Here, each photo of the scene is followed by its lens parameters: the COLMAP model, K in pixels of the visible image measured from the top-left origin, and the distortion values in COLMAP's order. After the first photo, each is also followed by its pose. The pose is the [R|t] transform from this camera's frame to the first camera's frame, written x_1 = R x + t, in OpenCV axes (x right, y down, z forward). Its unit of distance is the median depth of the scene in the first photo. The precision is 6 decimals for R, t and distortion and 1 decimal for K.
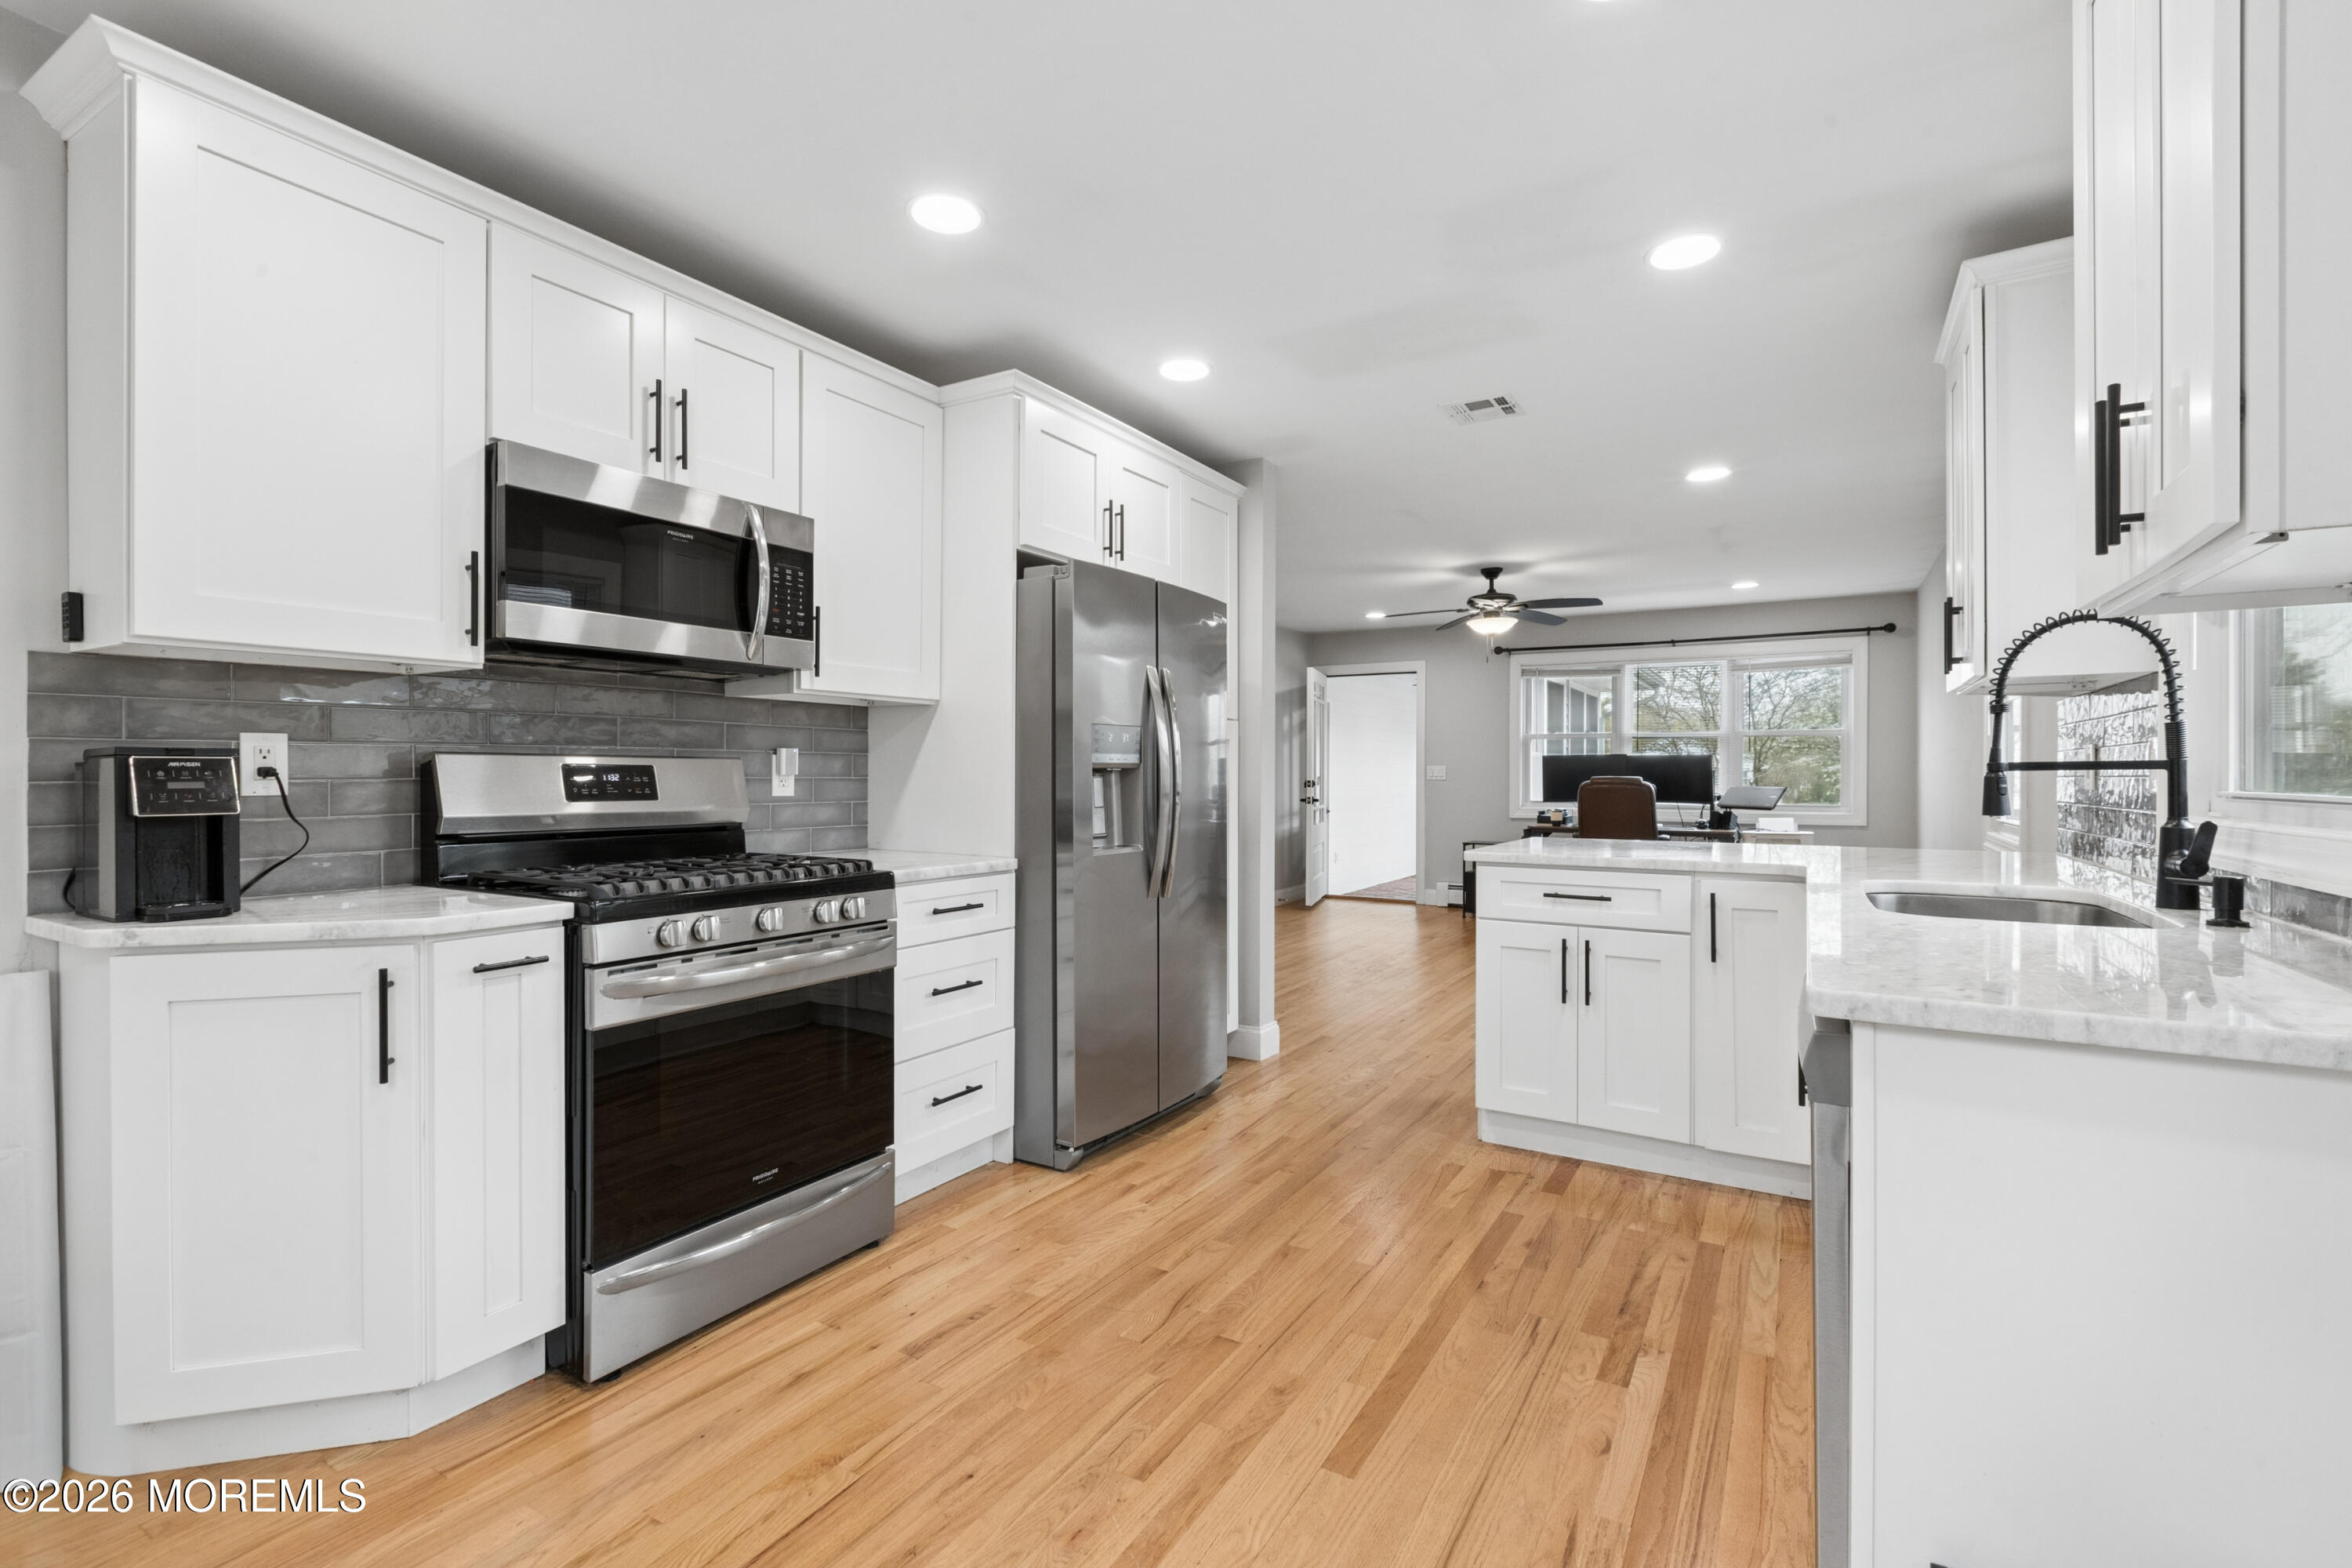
lens RADIAL K [[1045.6, 0, 1176.0], [0, 1045.6, 784.0], [0, 0, 1]] dist [-0.001590, -0.000131]
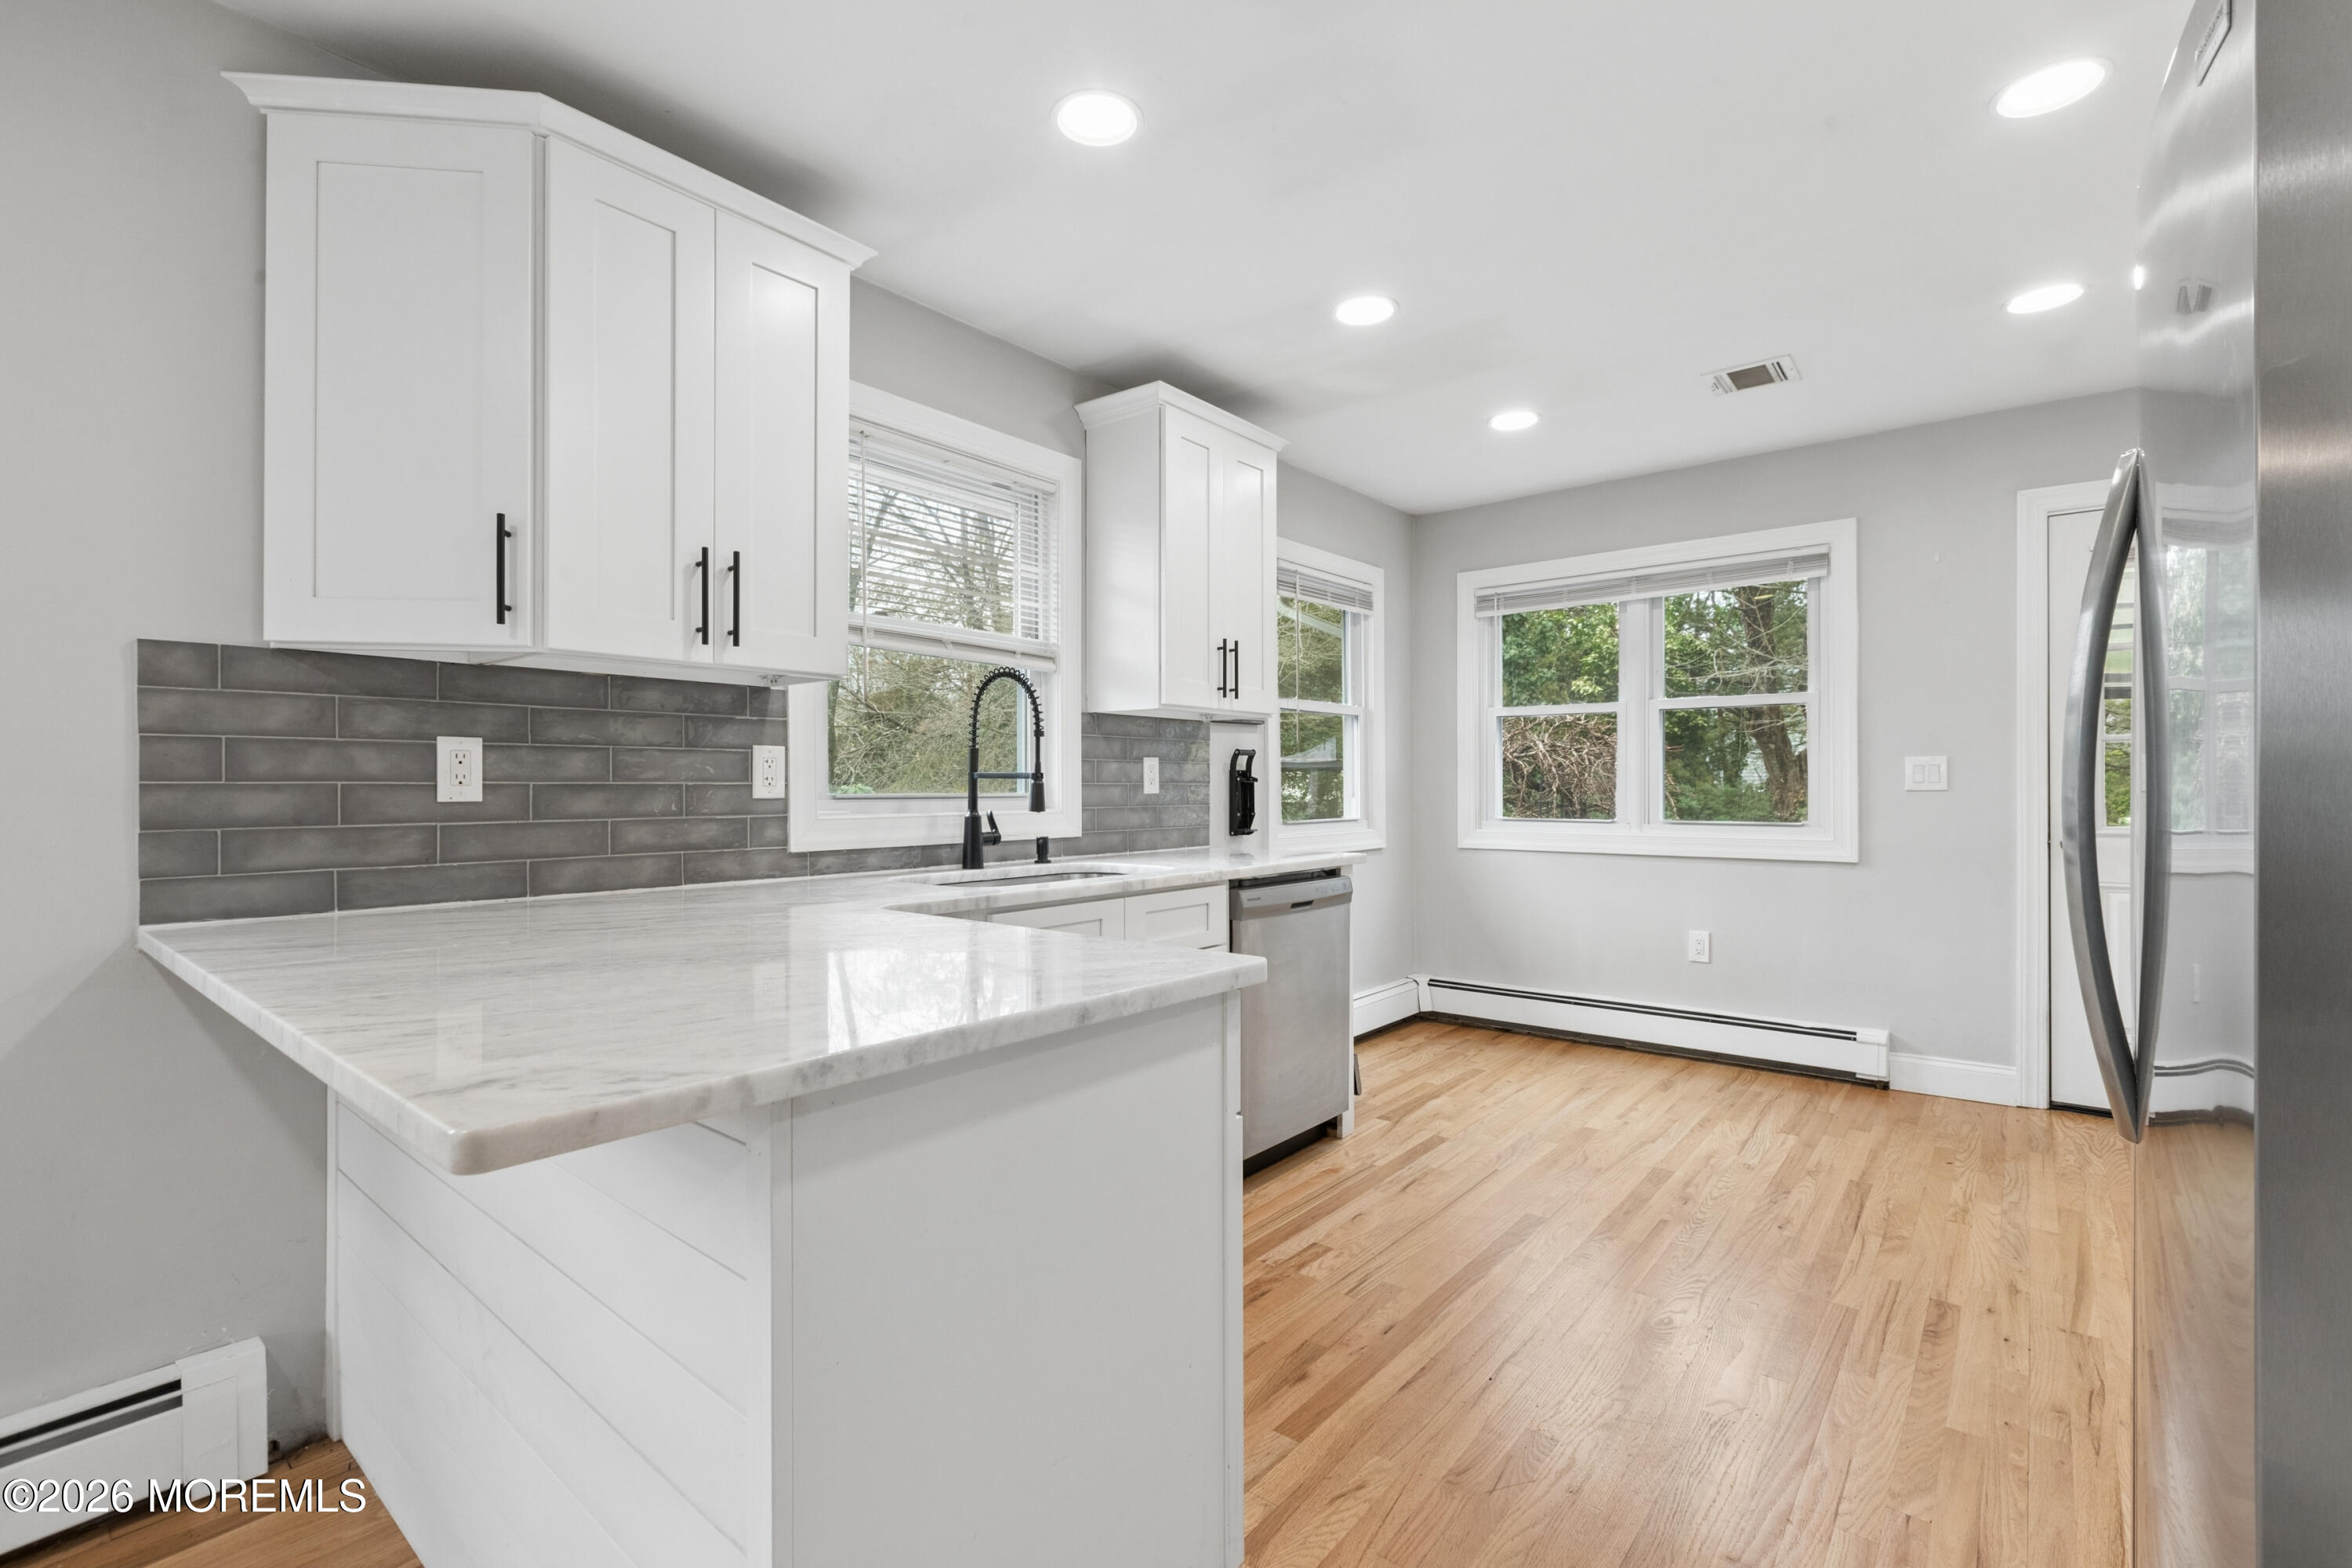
lens RADIAL K [[1038.8, 0, 1176.0], [0, 1038.8, 784.0], [0, 0, 1]] dist [0.000693, -0.000850]
pose [[-0.989050, 0.000090, 0.147578, 0.309114], [0.000980, 0.999982, 0.005960, -0.010541], [-0.147575, 0.006039, -0.989032, 1.753018]]
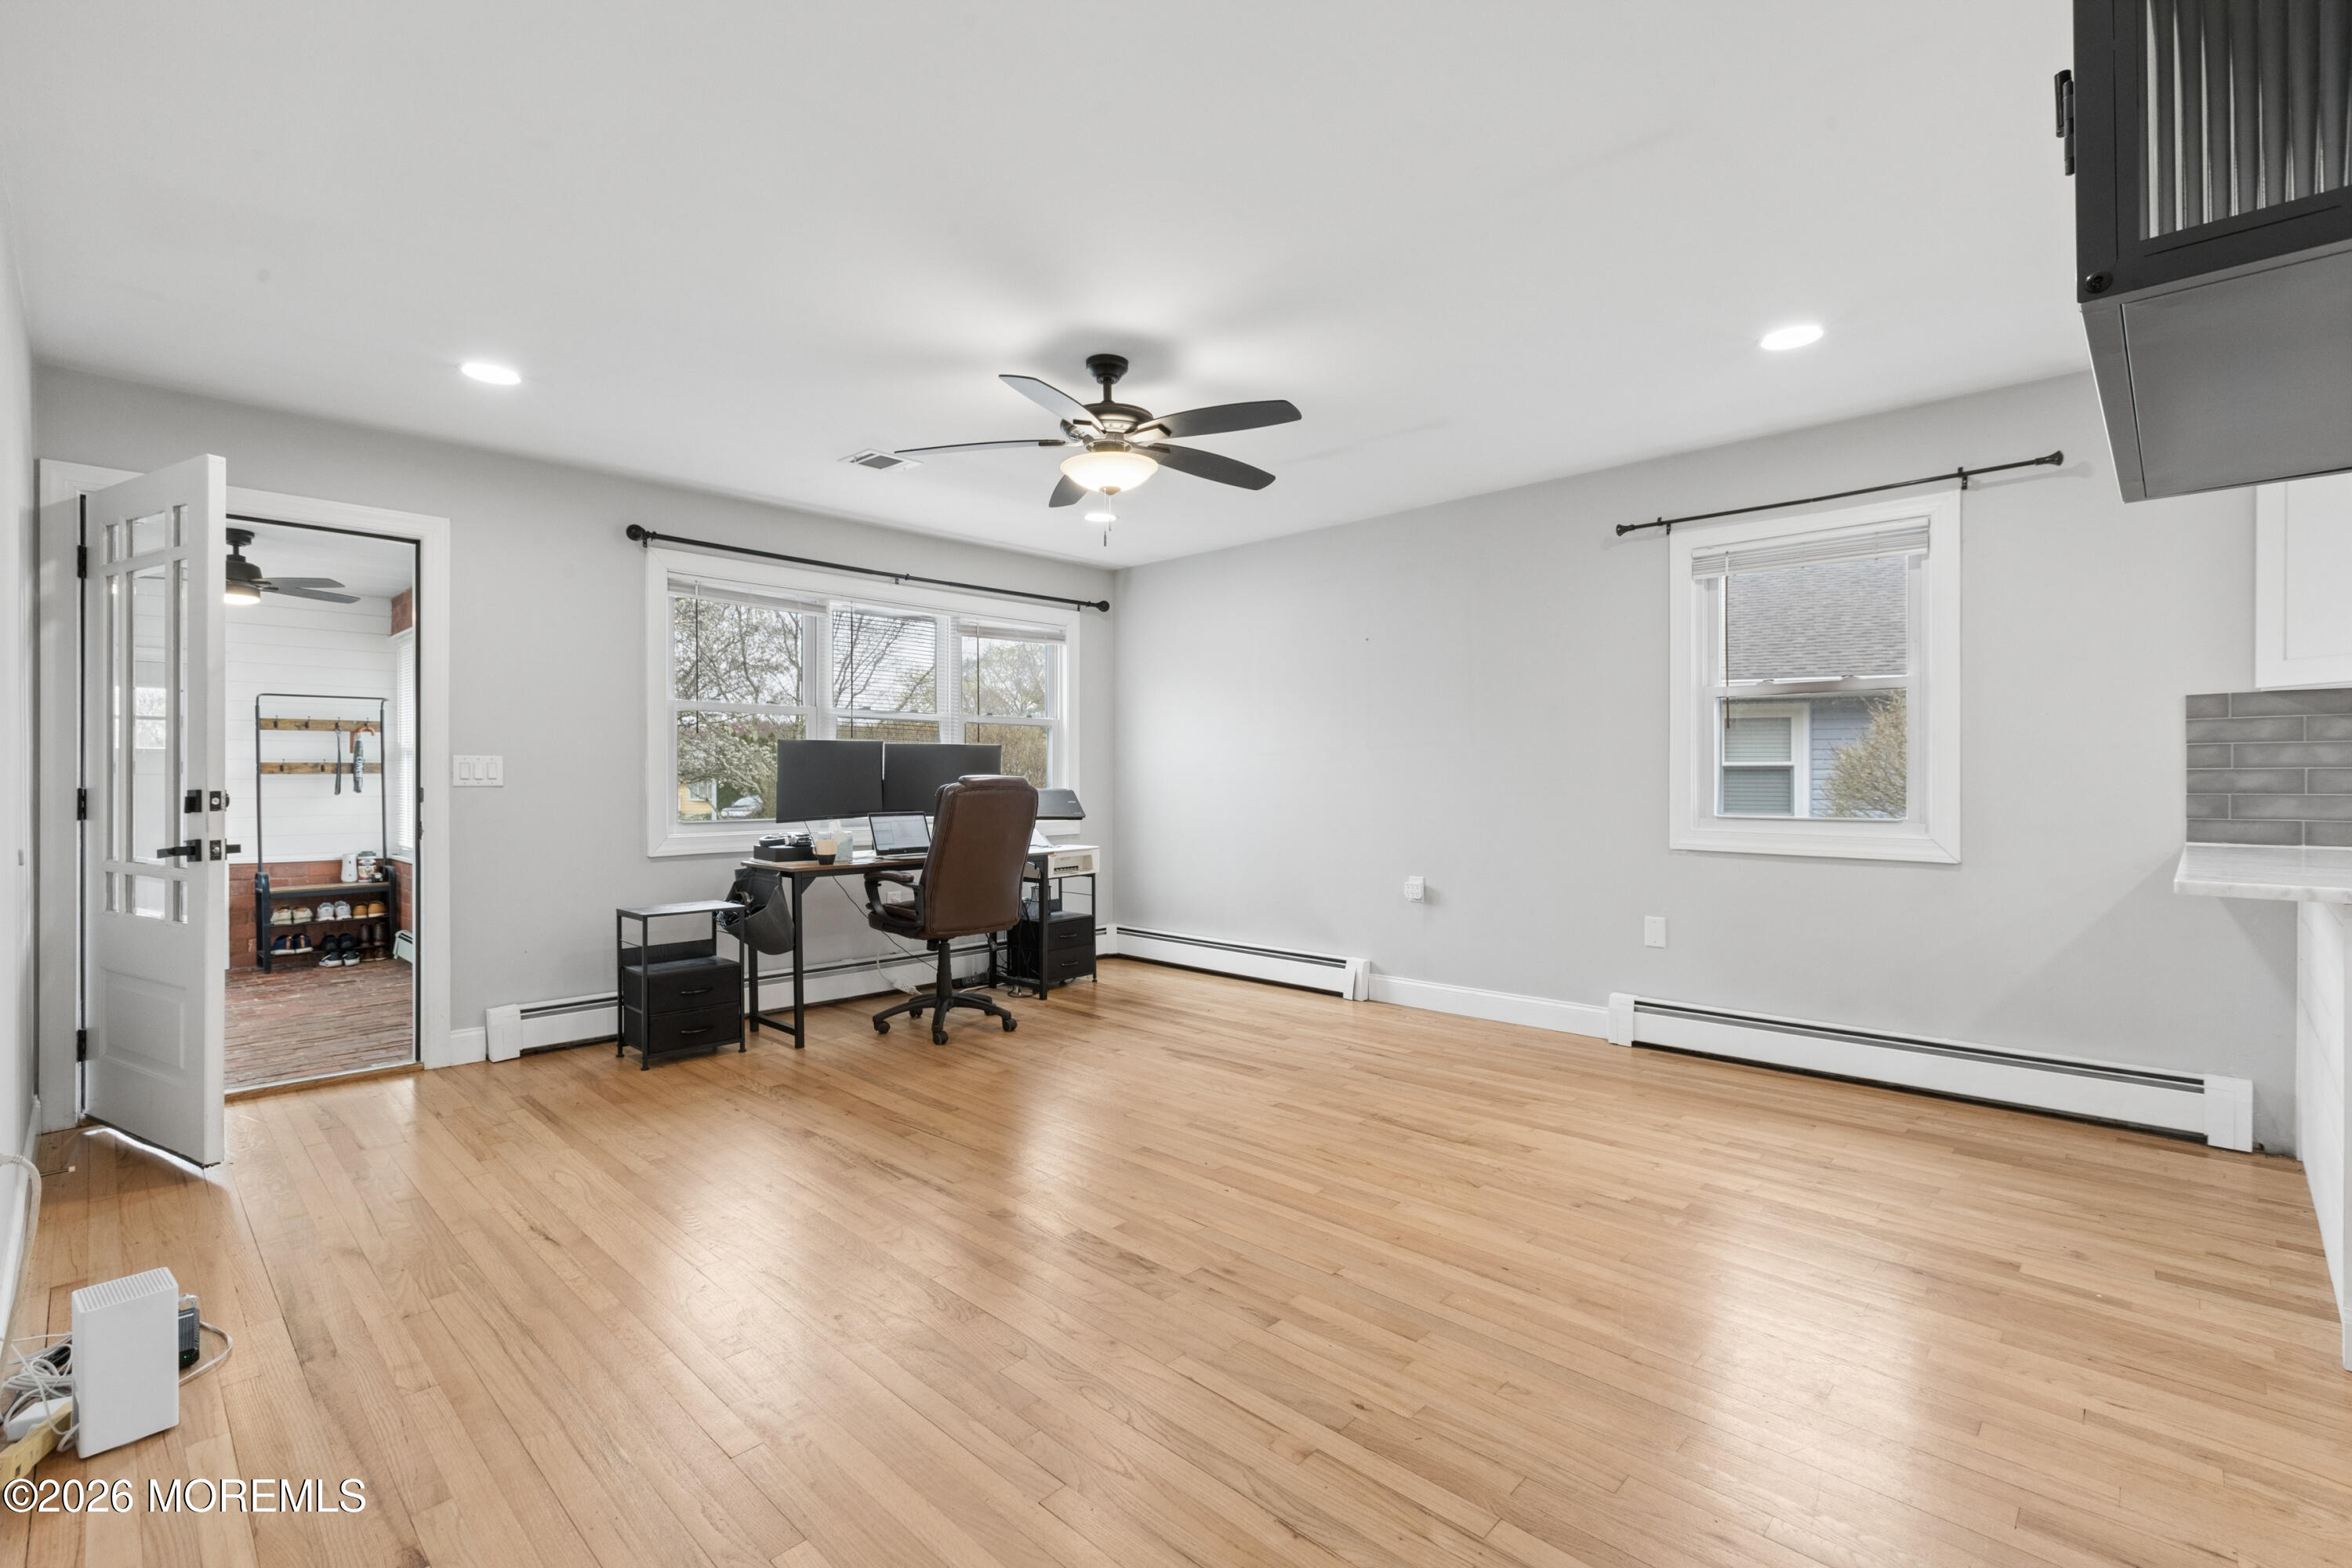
lens RADIAL K [[1045.6, 0, 1176.0], [0, 1045.6, 784.0], [0, 0, 1]] dist [-0.001590, -0.000131]
pose [[0.235293, -0.004673, 0.971913, -0.457119], [0.008147, 0.999963, 0.002835, -0.003724], [-0.971890, 0.007251, 0.235322, 2.094356]]
